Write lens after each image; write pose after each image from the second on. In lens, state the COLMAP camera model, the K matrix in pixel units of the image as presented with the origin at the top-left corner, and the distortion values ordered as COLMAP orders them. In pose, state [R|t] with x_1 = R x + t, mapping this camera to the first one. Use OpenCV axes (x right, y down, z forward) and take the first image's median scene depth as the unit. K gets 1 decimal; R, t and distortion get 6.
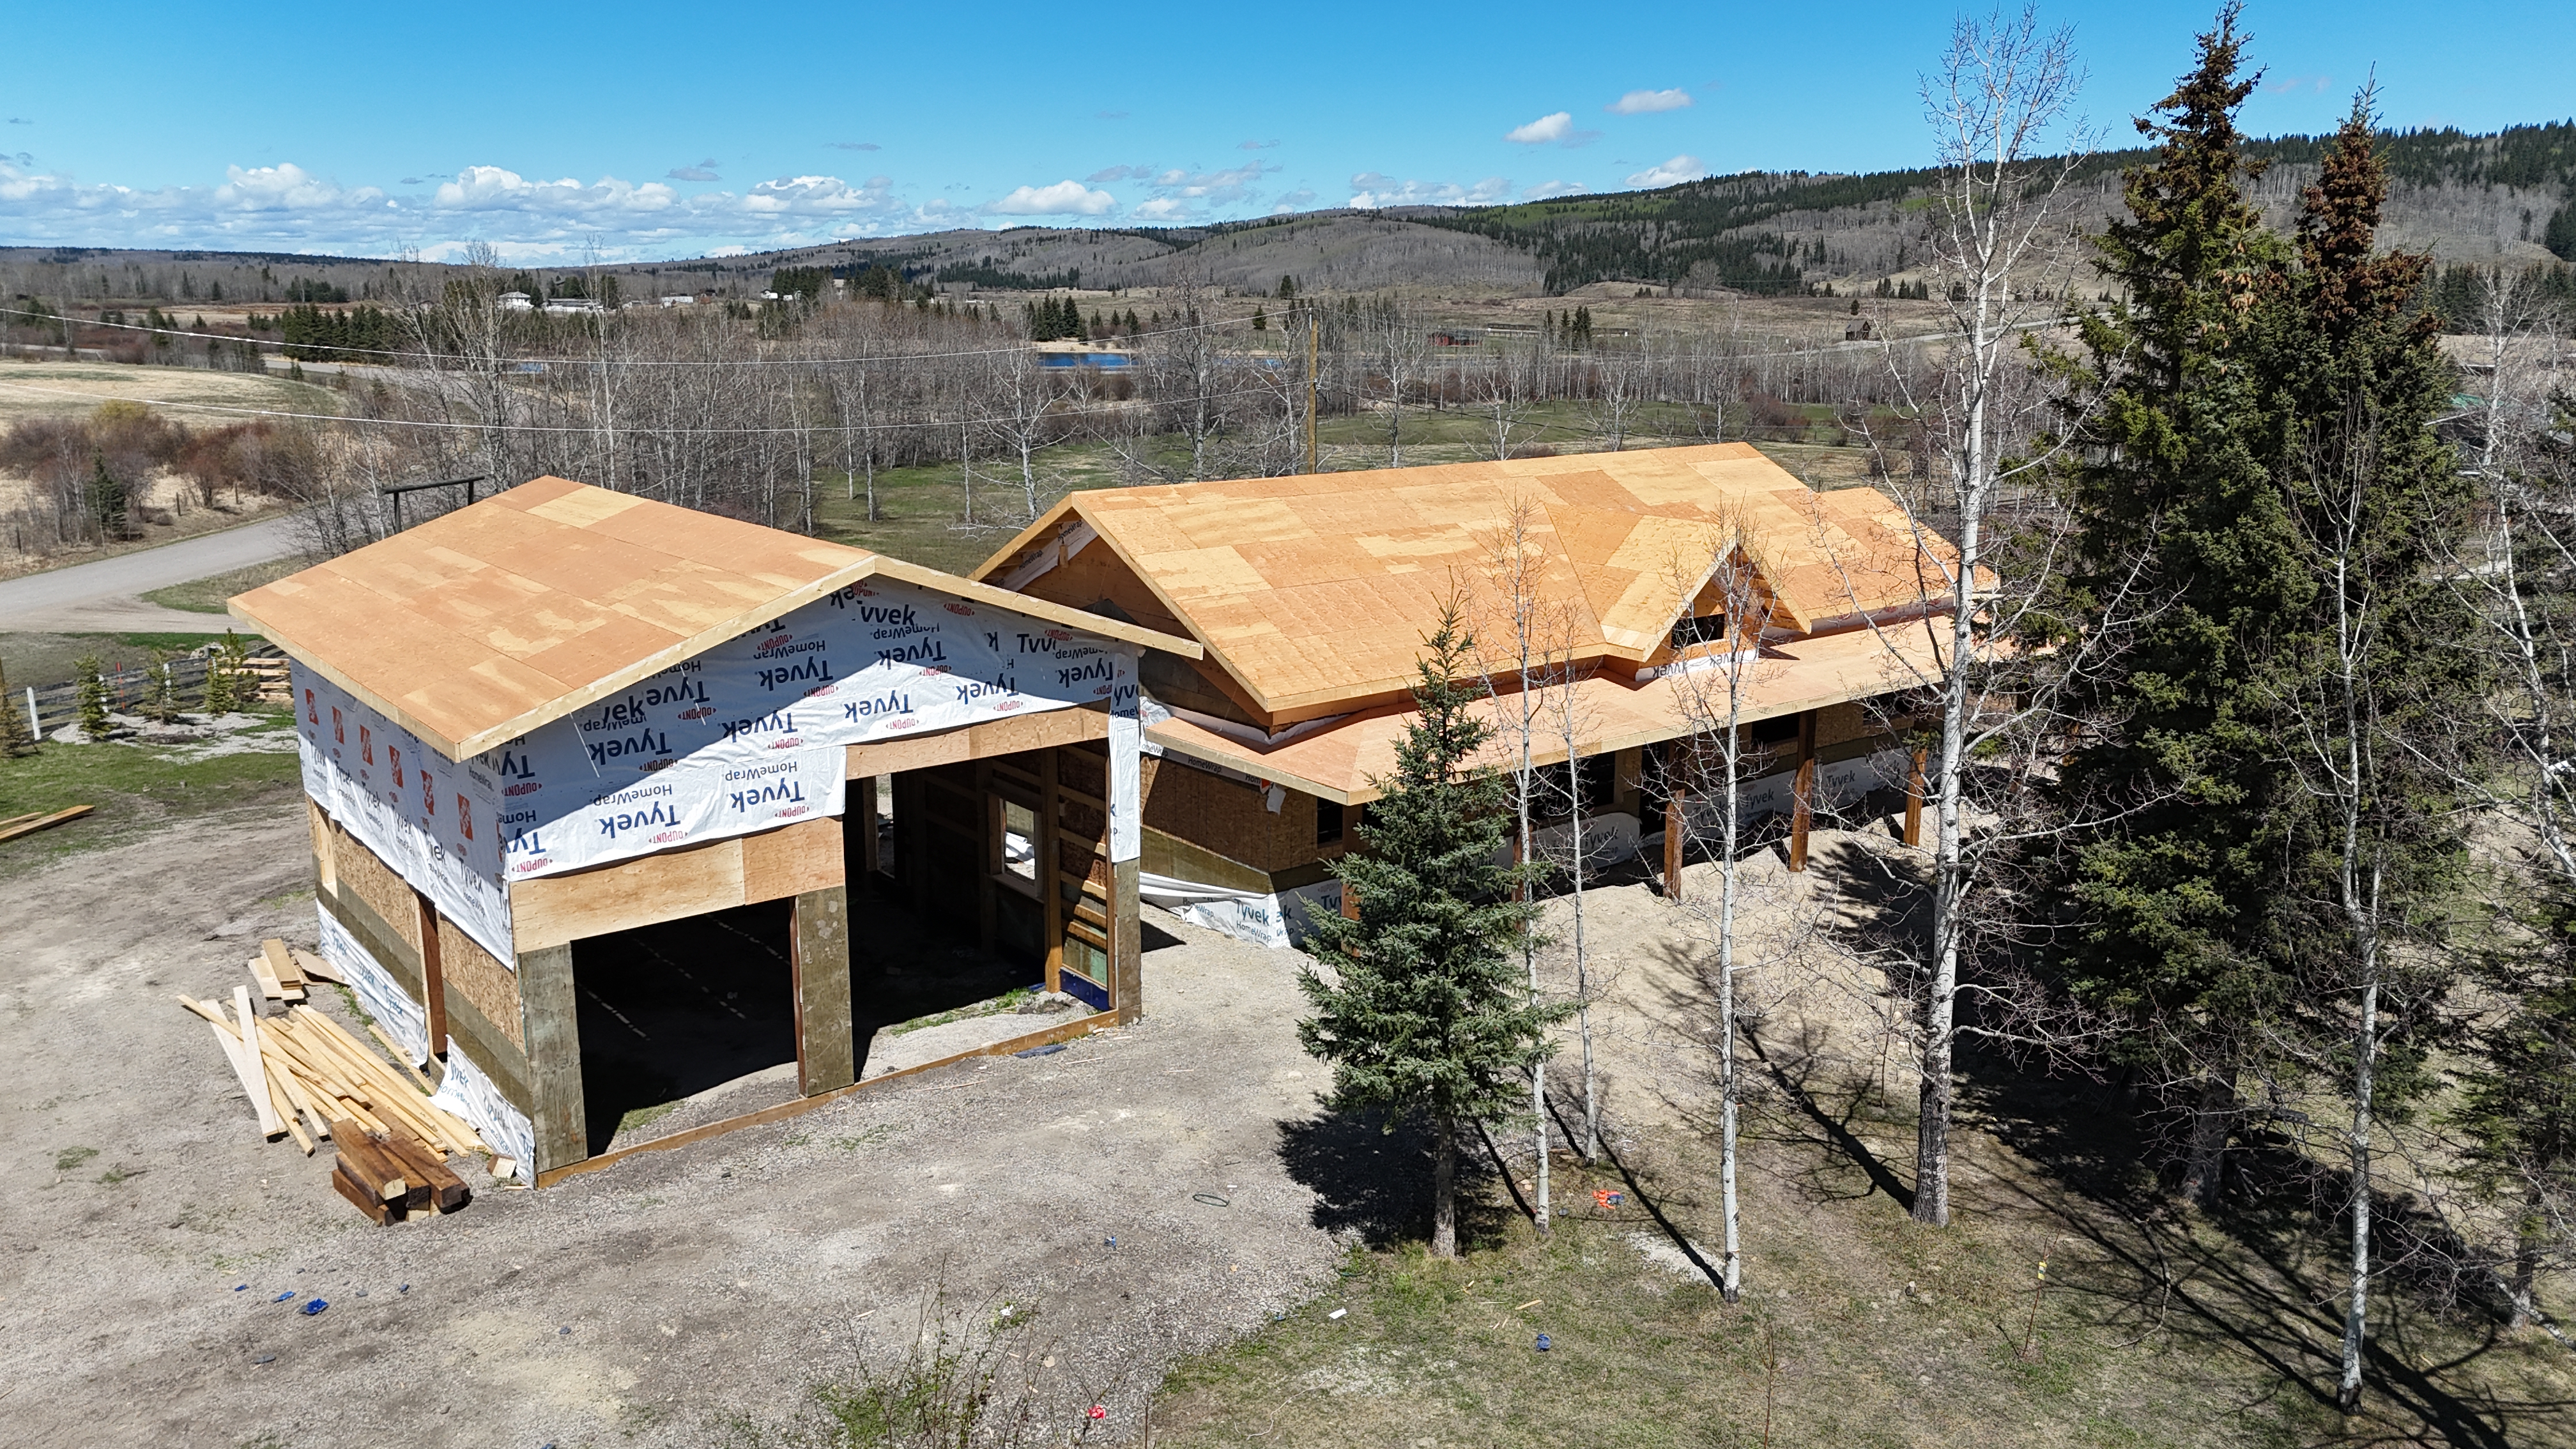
lens RADIAL K [[1863.9, 0, 1288.0], [0, 1863.9, 724.5], [0, 0, 1]] dist [0.081116, -0.077612]
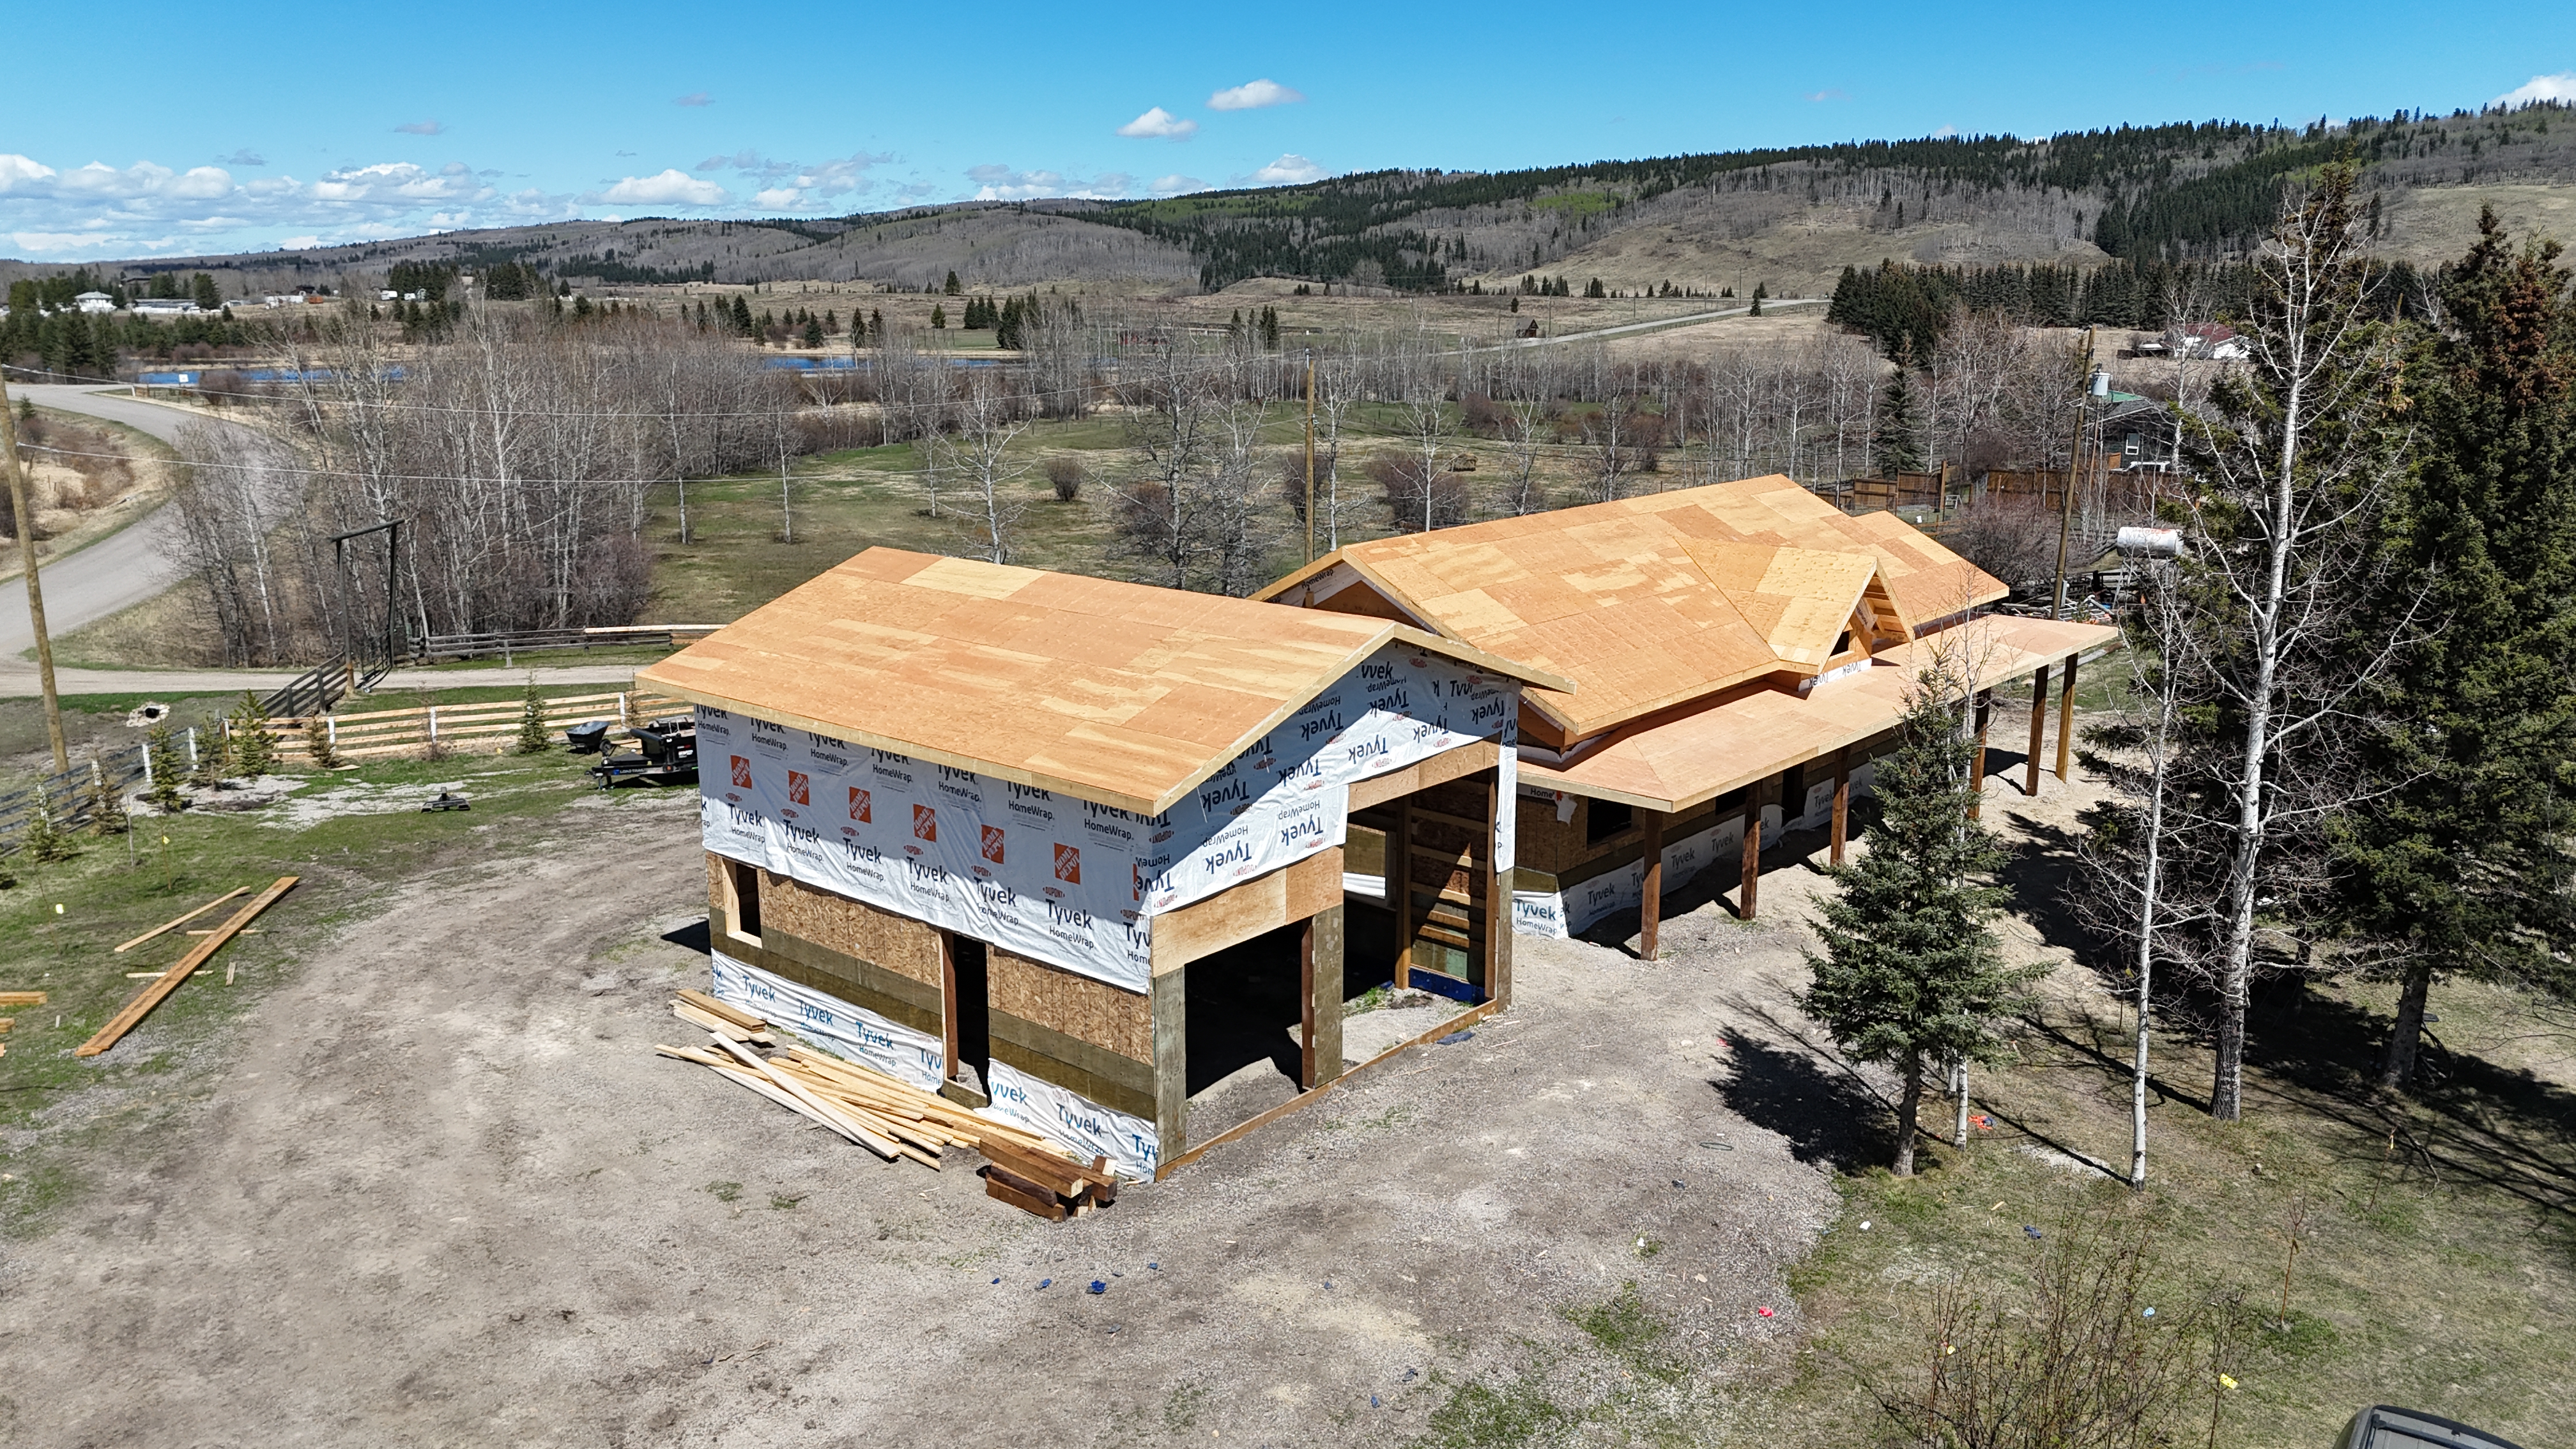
lens RADIAL K [[1863.9, 0, 1288.0], [0, 1863.9, 724.5], [0, 0, 1]] dist [0.081116, -0.077612]
pose [[0.983847, -0.045147, 0.173227, -0.454586], [0.044686, 0.998980, 0.006561, -0.033775], [-0.173346, 0.001286, 0.984860, -0.129706]]
